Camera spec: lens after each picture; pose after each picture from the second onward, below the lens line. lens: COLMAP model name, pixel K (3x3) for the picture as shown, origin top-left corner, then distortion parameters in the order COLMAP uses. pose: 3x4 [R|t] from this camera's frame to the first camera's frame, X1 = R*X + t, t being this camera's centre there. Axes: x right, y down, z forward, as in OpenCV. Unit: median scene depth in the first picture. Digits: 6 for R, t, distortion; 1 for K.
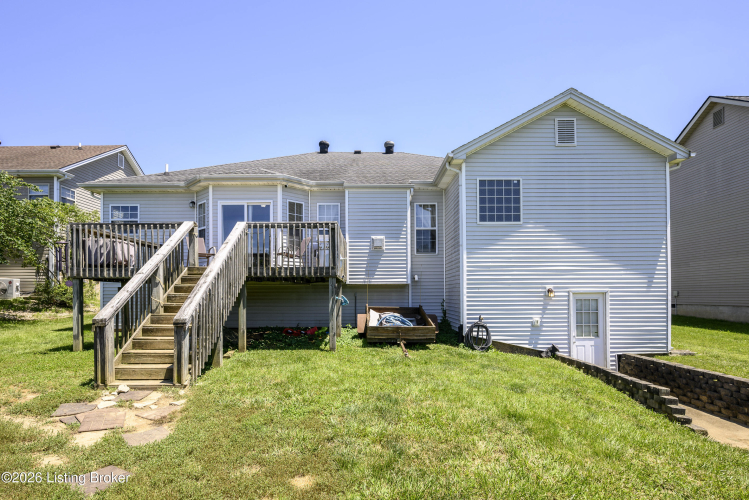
lens RADIAL K [[387.6, 0, 375.4], [0, 387.6, 253.1], [0, 0, 1]] dist [-0.013527, 0.001000]
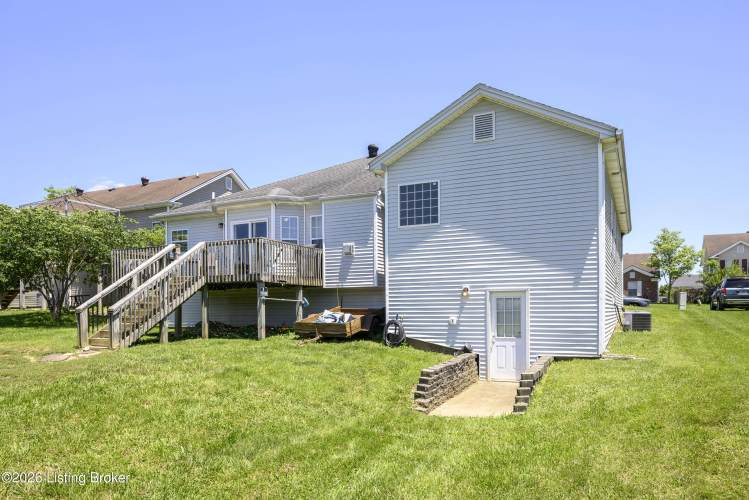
lens RADIAL K [[470.7, 0, 373.3], [0, 470.7, 251.4], [0, 0, 1]] dist [-0.026859, -0.000887]
pose [[0.913286, -0.052489, -0.403922, 0.711919], [0.049271, 0.998617, -0.018363, 0.008198], [0.404327, -0.003131, 0.914609, -0.202220]]
